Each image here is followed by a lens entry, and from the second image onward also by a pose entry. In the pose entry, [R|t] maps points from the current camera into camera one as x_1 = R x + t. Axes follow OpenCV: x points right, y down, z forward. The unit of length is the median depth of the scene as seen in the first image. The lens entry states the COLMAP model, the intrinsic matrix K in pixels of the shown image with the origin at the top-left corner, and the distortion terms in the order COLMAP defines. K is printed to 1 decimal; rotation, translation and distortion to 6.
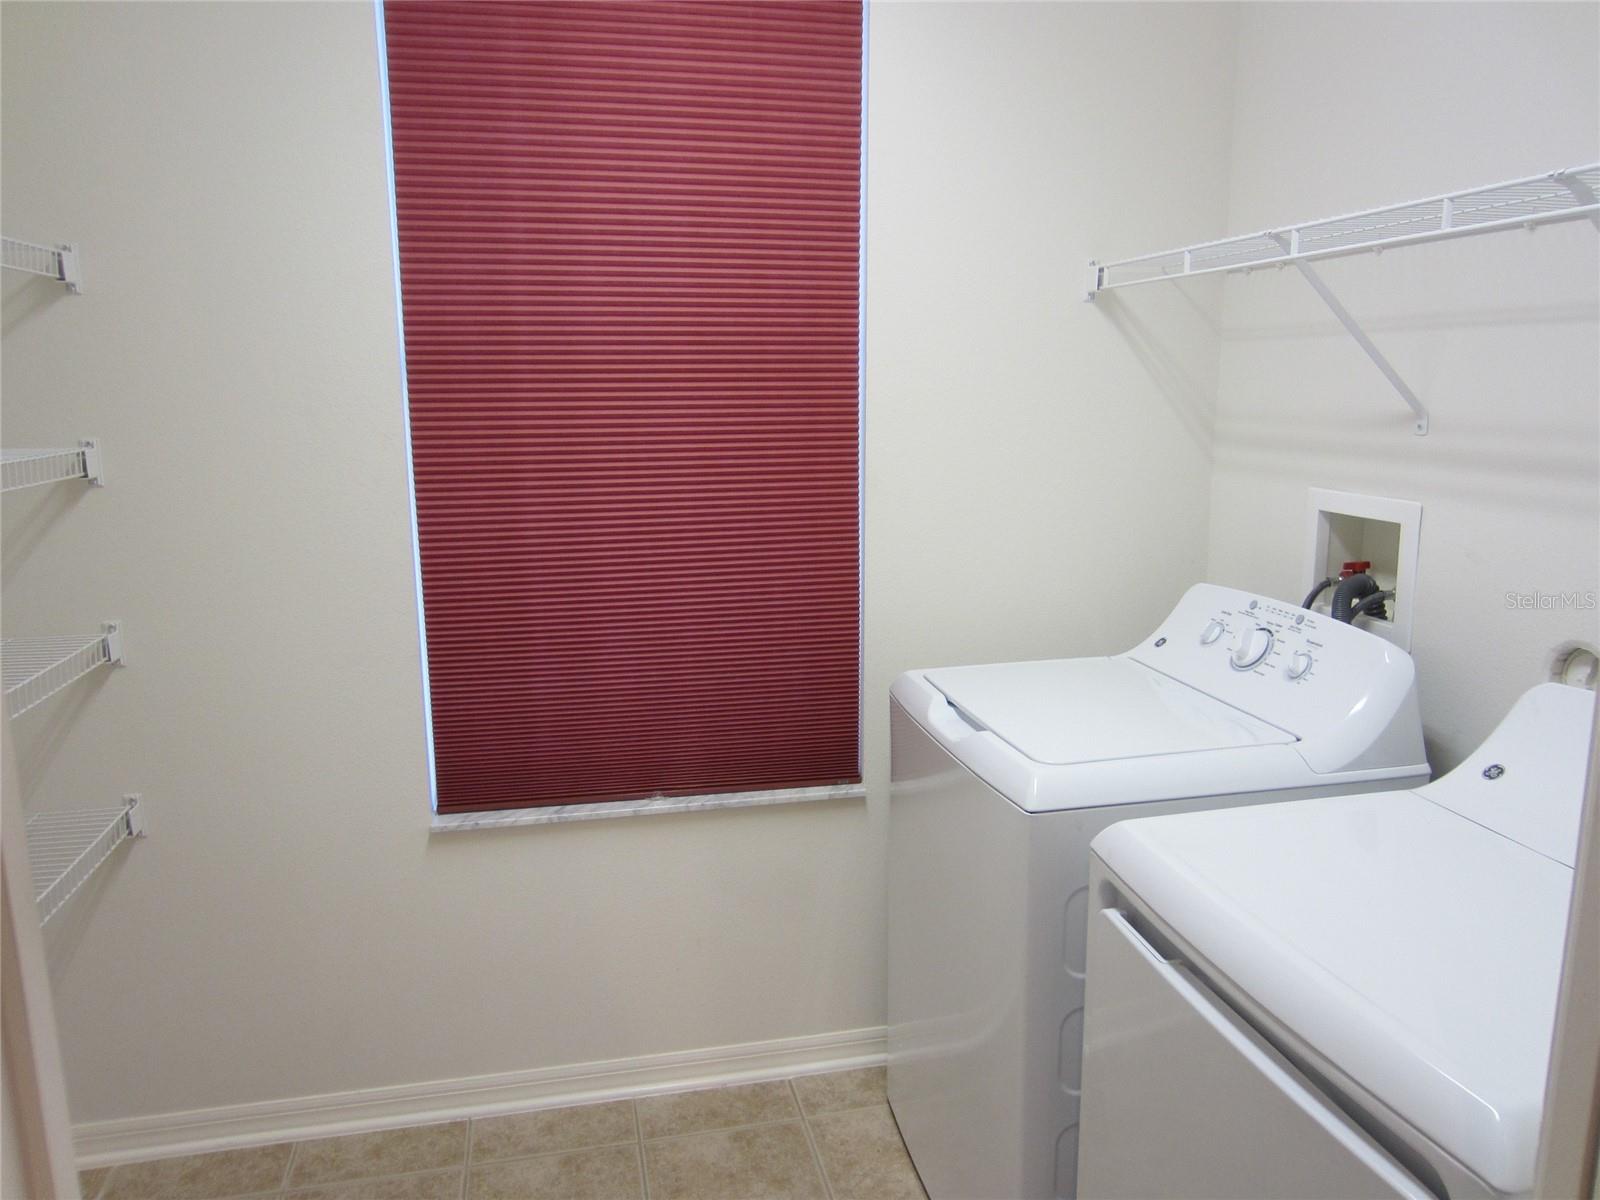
lens RADIAL K [[1156.8, 0, 800.0], [0, 1156.8, 600.0], [0, 0, 1]] dist [-0.018385, 0.007669]
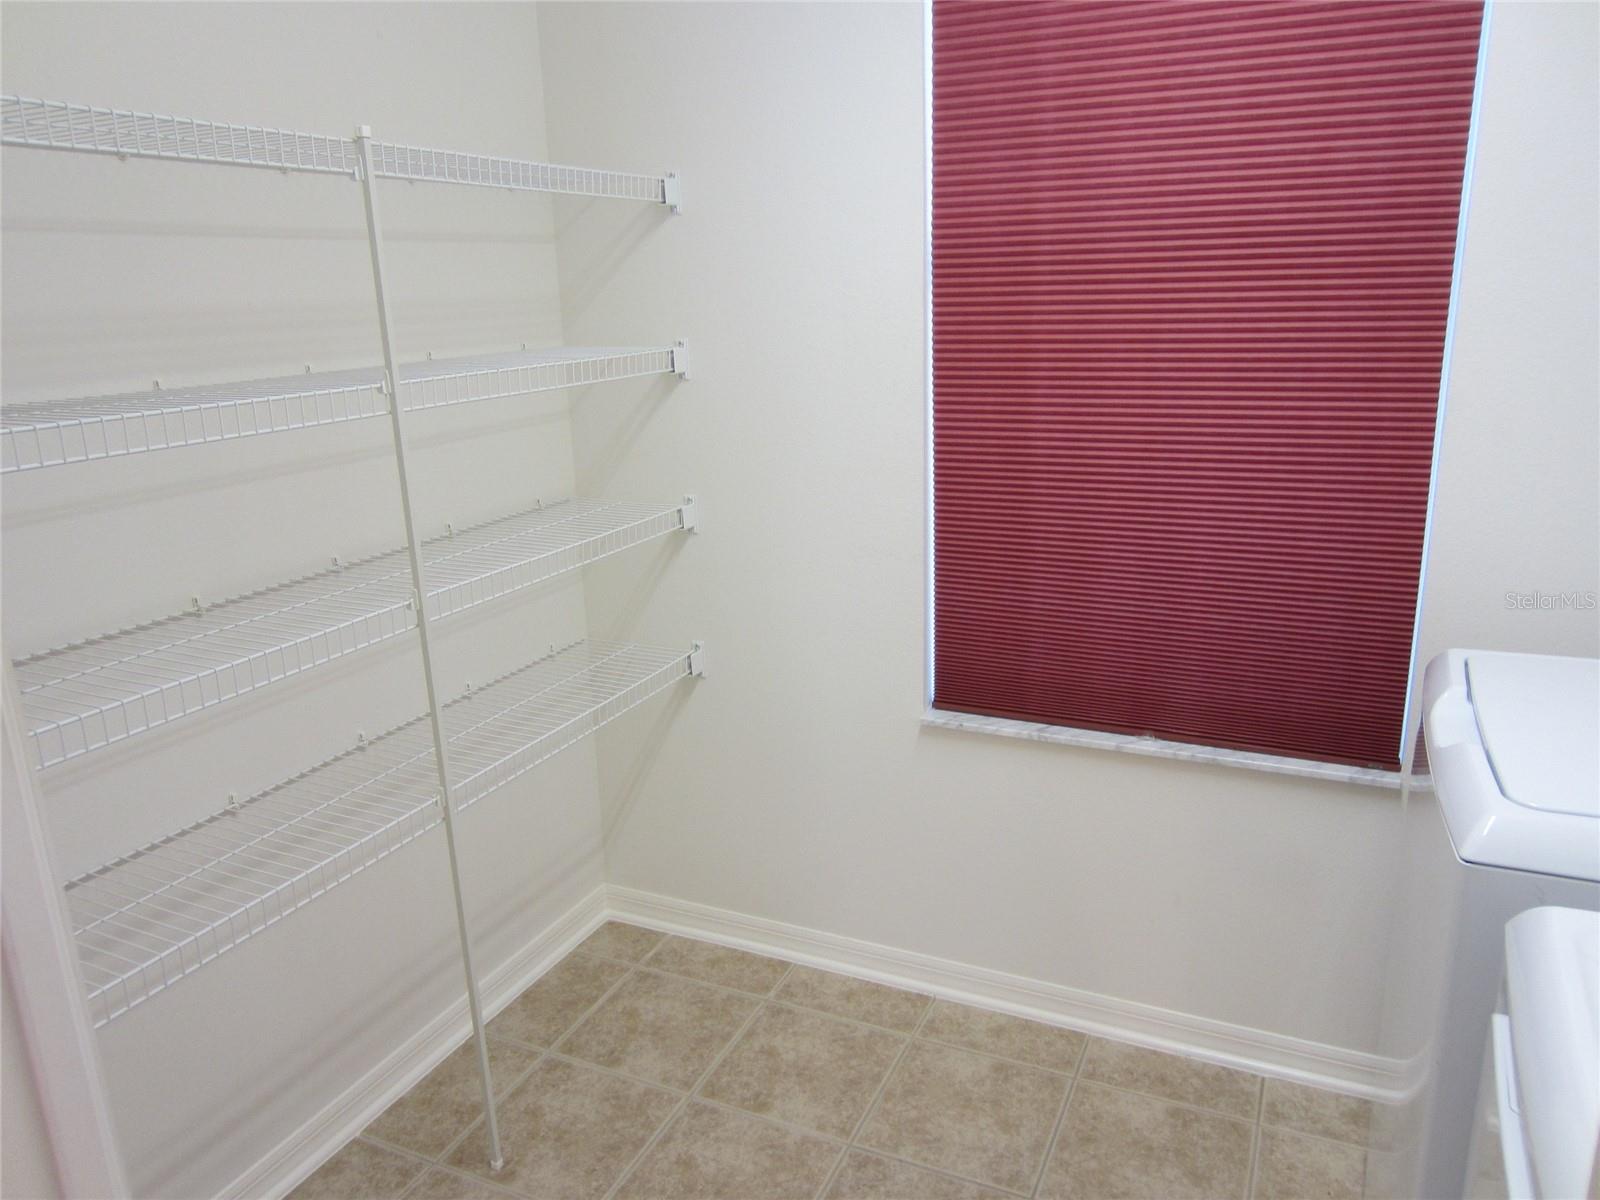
lens RADIAL K [[1156.8, 0, 800.0], [0, 1156.8, 600.0], [0, 0, 1]] dist [-0.018385, 0.007669]
pose [[0.796602, 0.144405, -0.587003, 0.190812], [-0.089436, 0.988516, 0.121809, -0.027476], [0.597852, -0.044534, 0.800369, 0.098889]]
